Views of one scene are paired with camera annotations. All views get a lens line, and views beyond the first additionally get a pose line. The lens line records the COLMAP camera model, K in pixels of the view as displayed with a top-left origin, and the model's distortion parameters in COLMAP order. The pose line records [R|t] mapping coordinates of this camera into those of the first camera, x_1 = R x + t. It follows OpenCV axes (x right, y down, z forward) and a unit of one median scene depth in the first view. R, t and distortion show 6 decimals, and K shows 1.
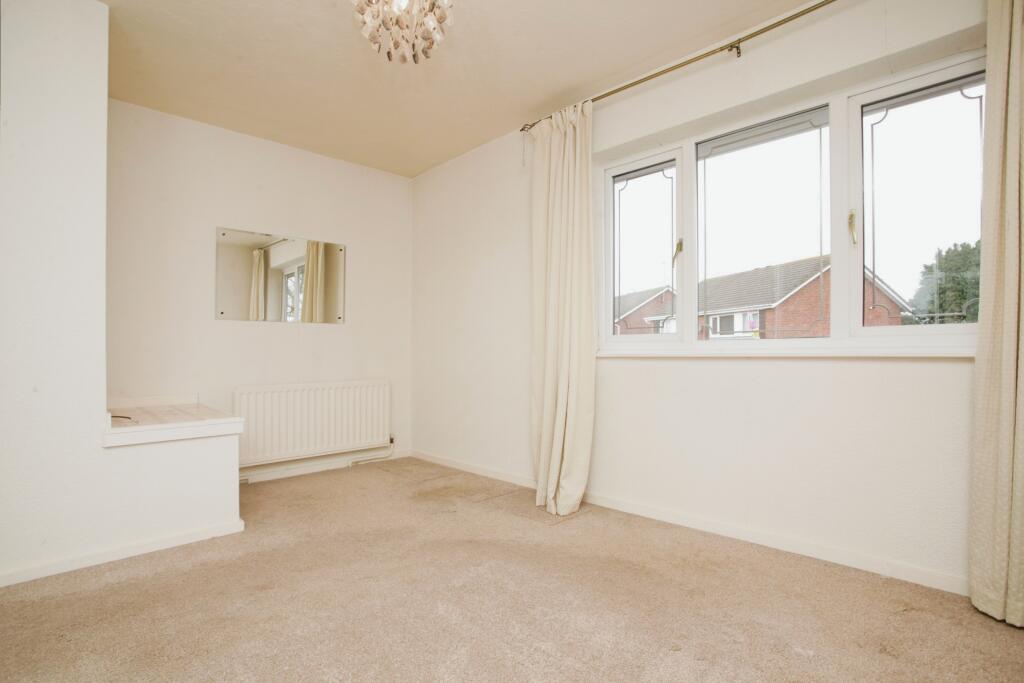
lens RADIAL K [[520.6, 0, 513.9], [0, 520.6, 346.6], [0, 0, 1]] dist [0.000673, 0.000546]
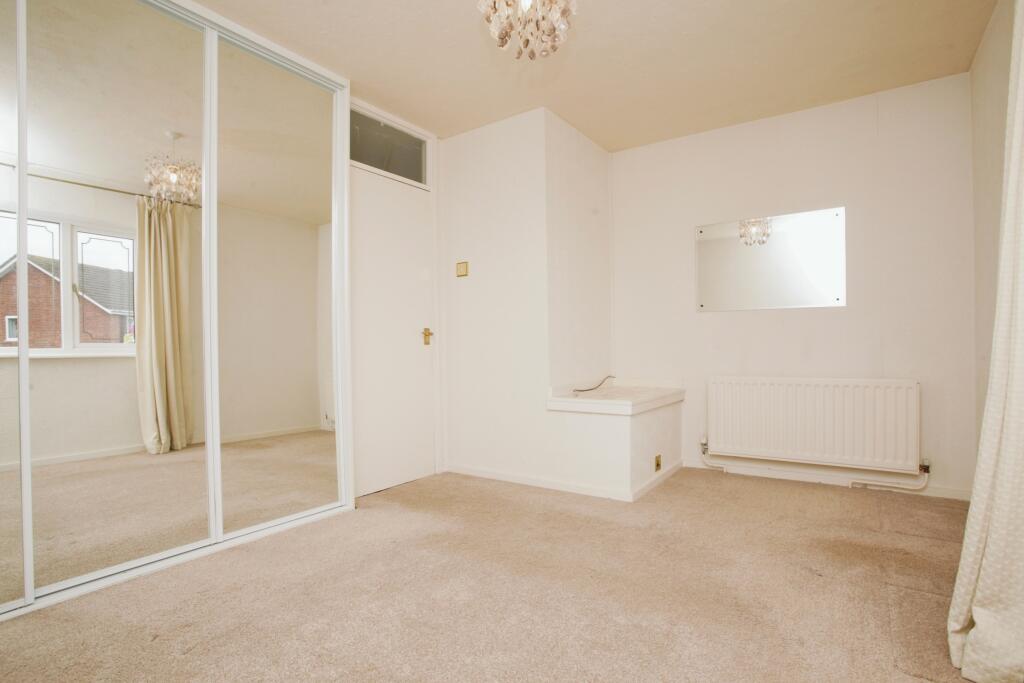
lens RADIAL K [[520.6, 0, 513.9], [0, 520.6, 346.6], [0, 0, 1]] dist [0.000673, 0.000546]
pose [[0.190395, 0.001437, -0.981706, 0.507089], [0.025544, 0.999653, 0.006417, 0.001703], [0.981375, -0.026298, 0.190293, 0.510152]]
